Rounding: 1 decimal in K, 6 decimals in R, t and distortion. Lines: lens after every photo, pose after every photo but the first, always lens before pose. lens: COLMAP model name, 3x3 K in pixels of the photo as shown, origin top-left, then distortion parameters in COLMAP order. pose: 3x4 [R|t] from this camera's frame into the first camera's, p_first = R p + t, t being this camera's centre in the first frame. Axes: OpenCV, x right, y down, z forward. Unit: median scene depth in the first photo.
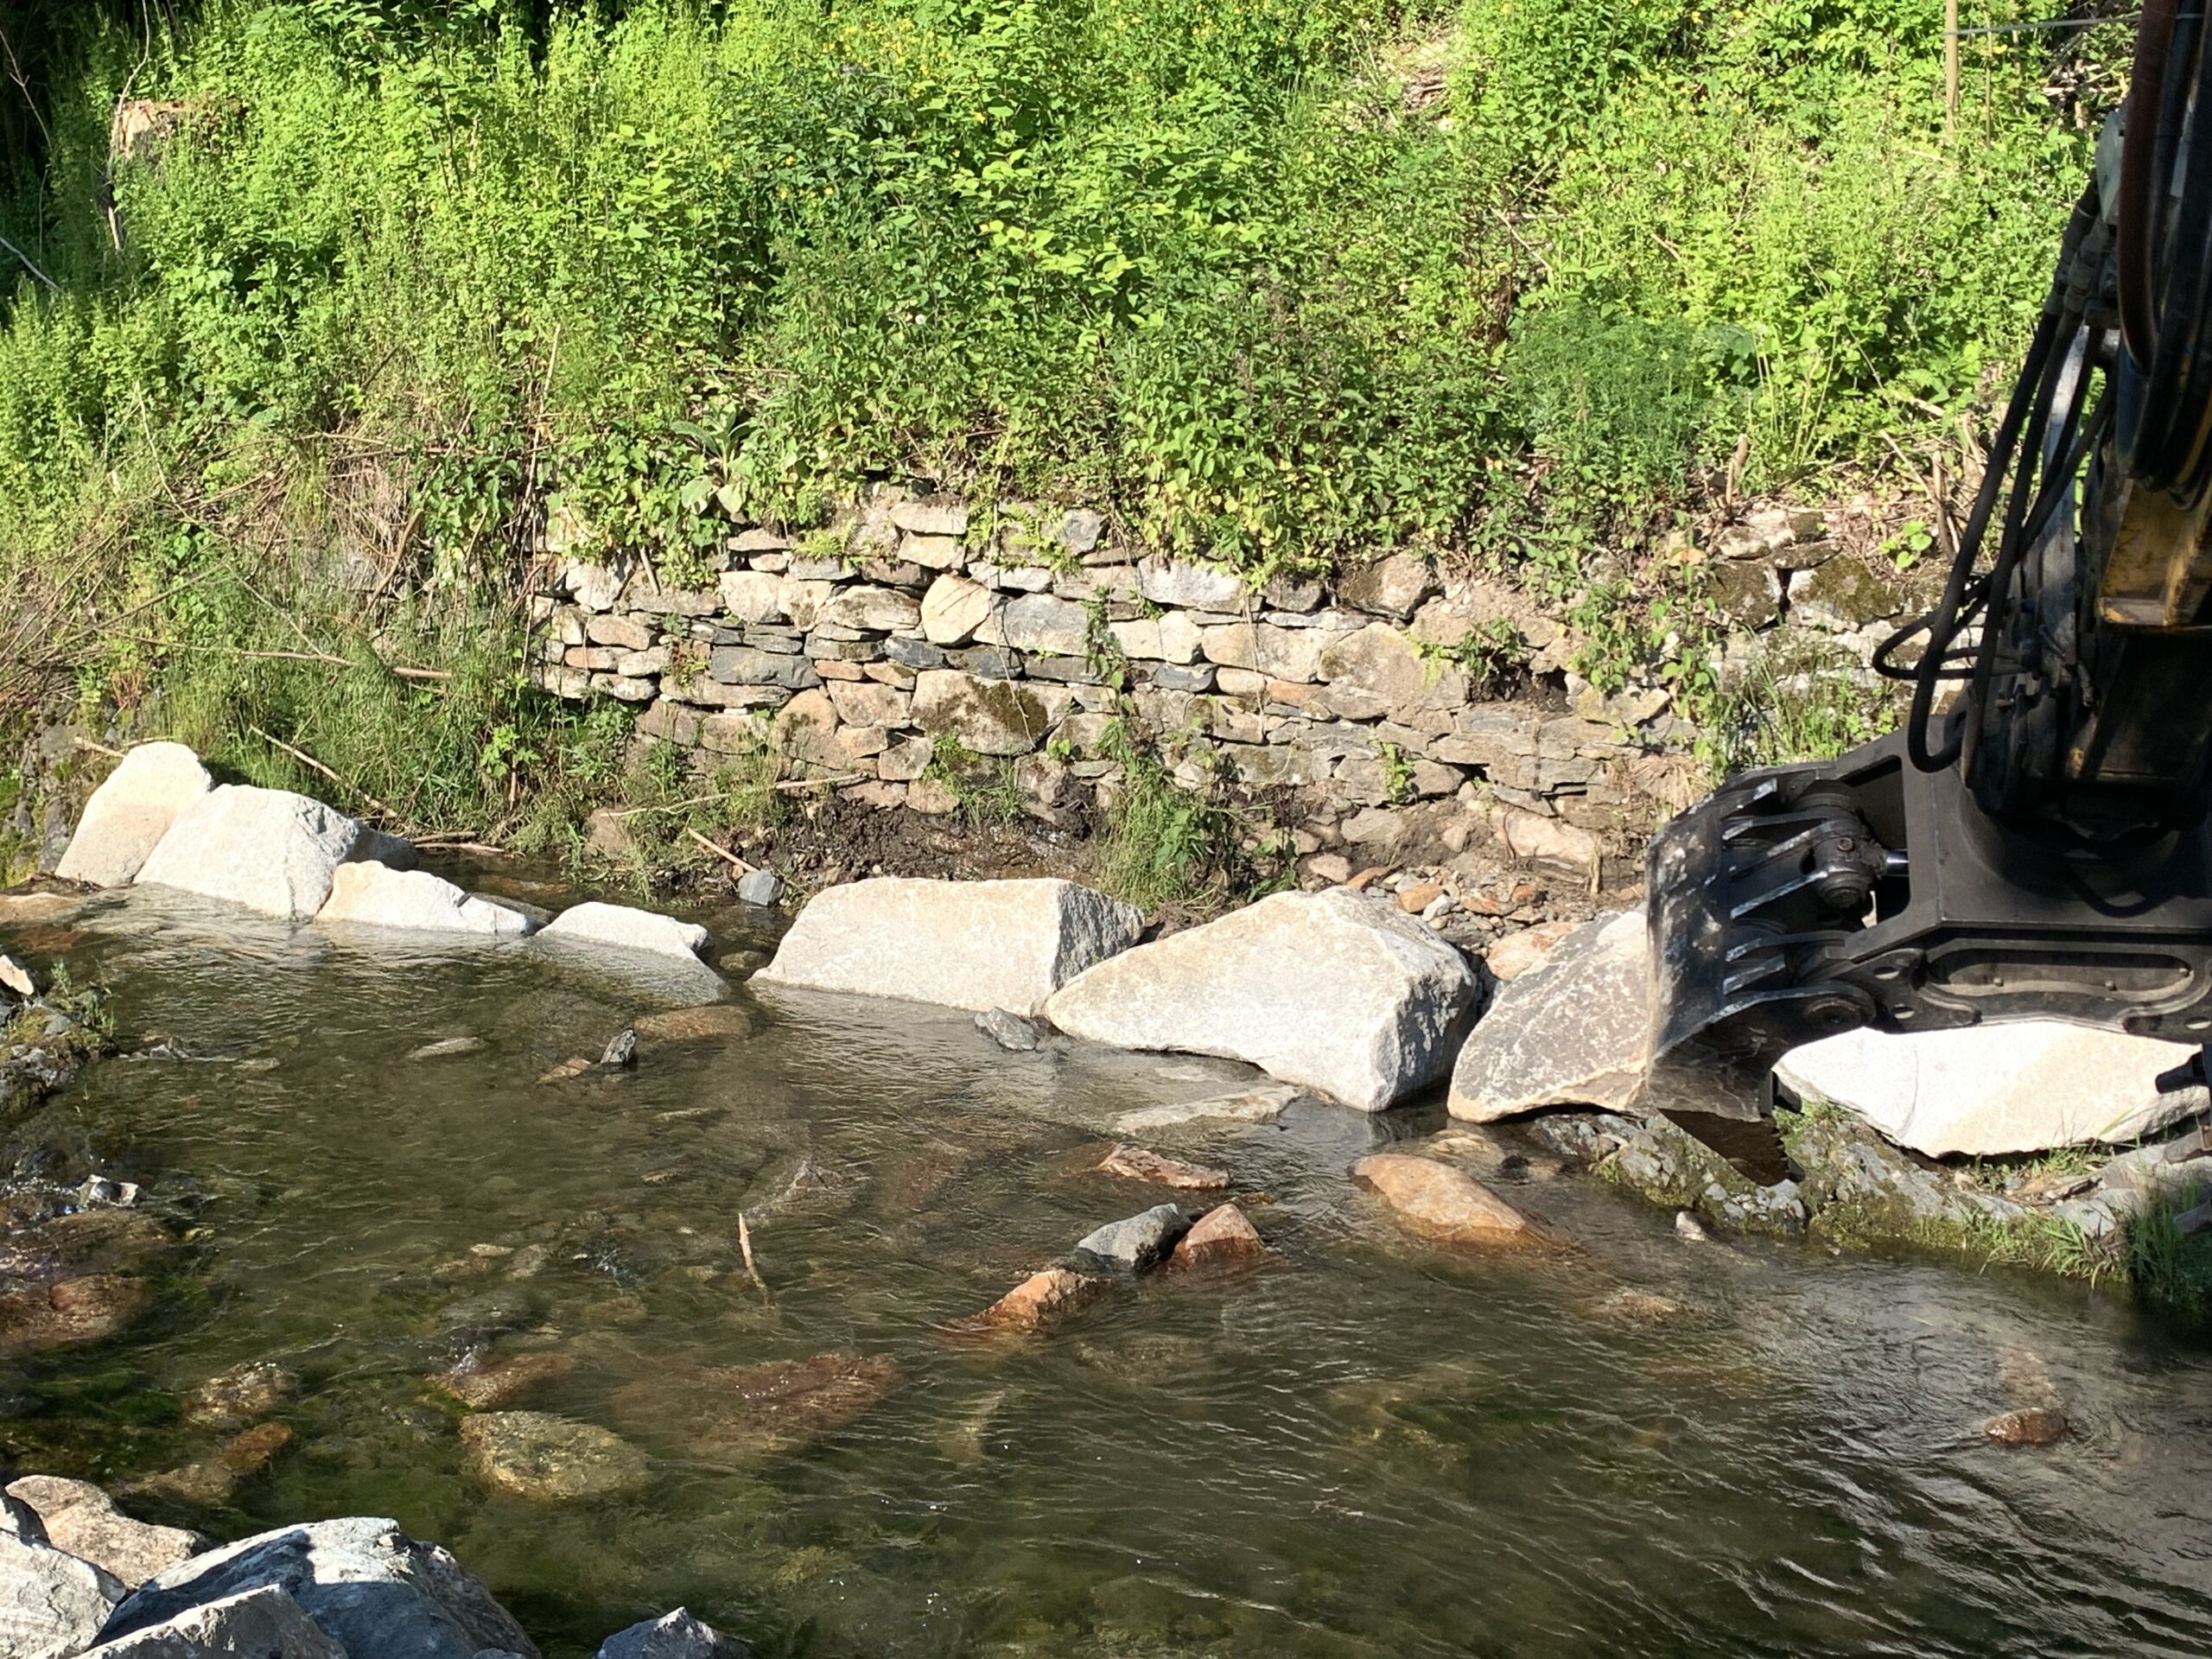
lens RADIAL K [[2783.1, 0, 1106.0], [0, 2783.1, 829.5], [0, 0, 1]] dist [-0.018682, 0.000702]
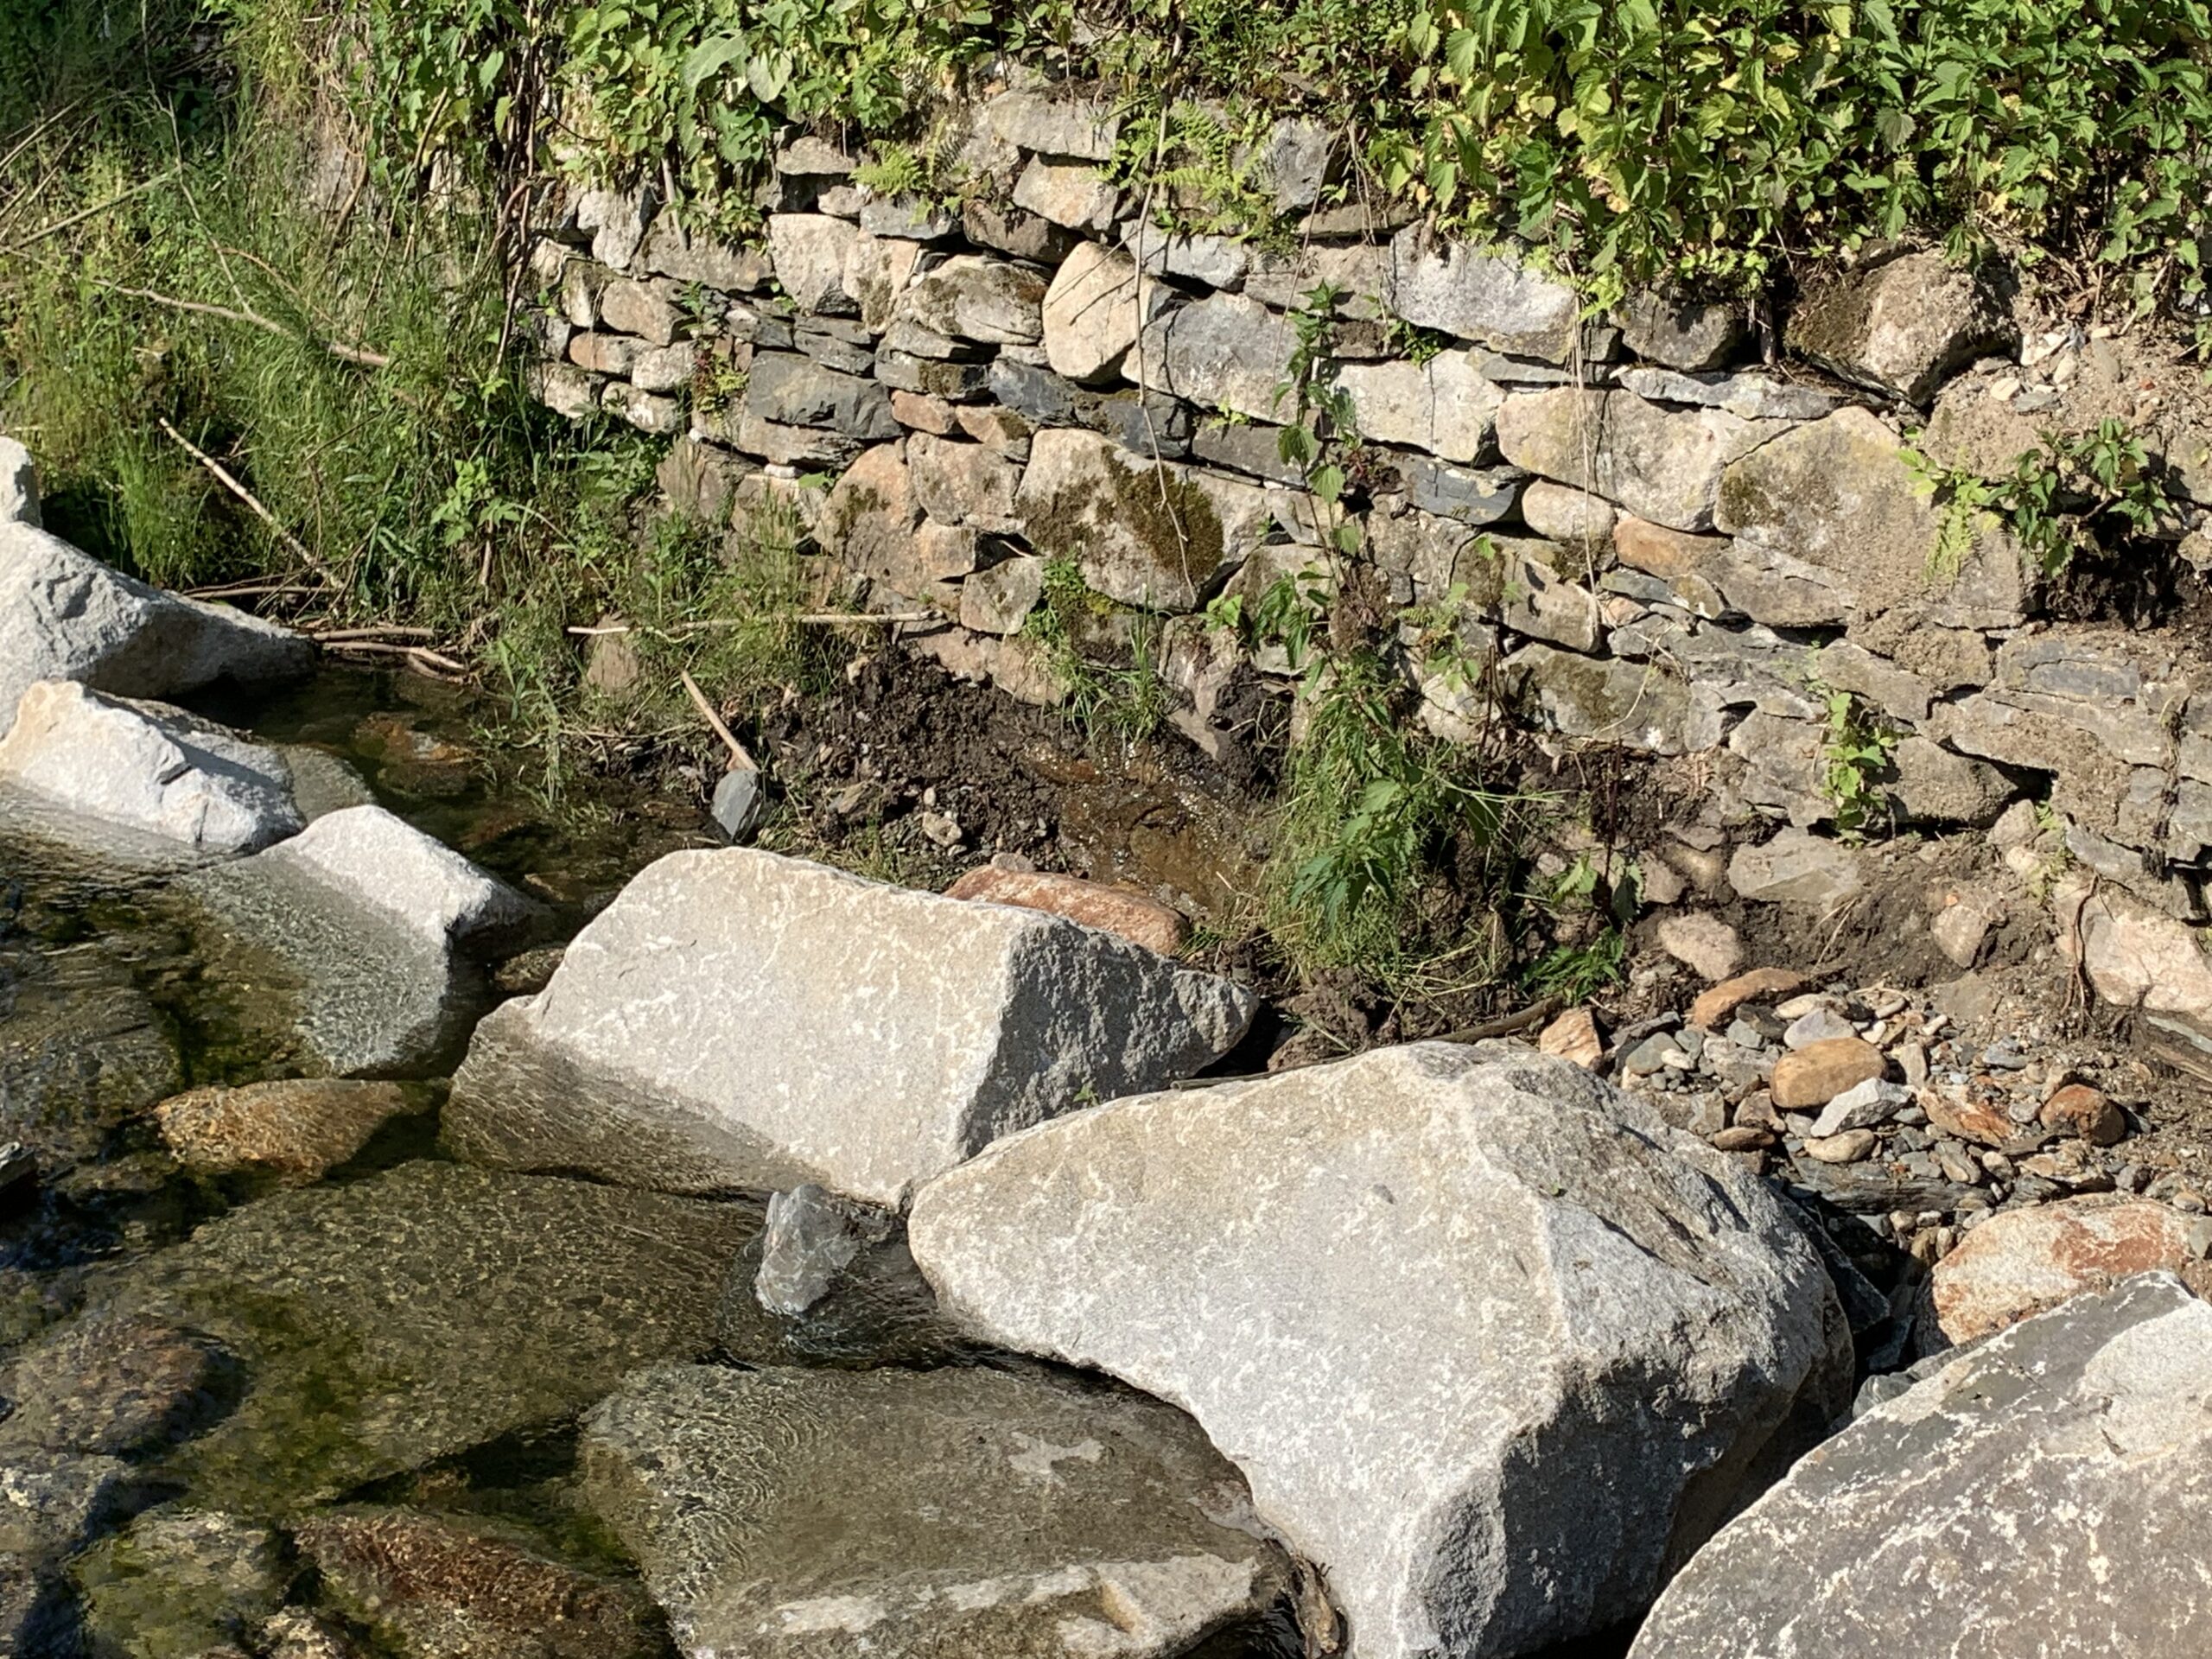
lens RADIAL K [[2974.6, 0, 1106.0], [0, 2974.6, 829.5], [0, 0, 1]] dist [0.042725, -0.042275]
pose [[0.930694, 0.129193, -0.342226, 0.147460], [-0.094283, 0.988667, 0.116822, -0.050071], [0.353440, -0.076459, 0.932327, 0.492731]]
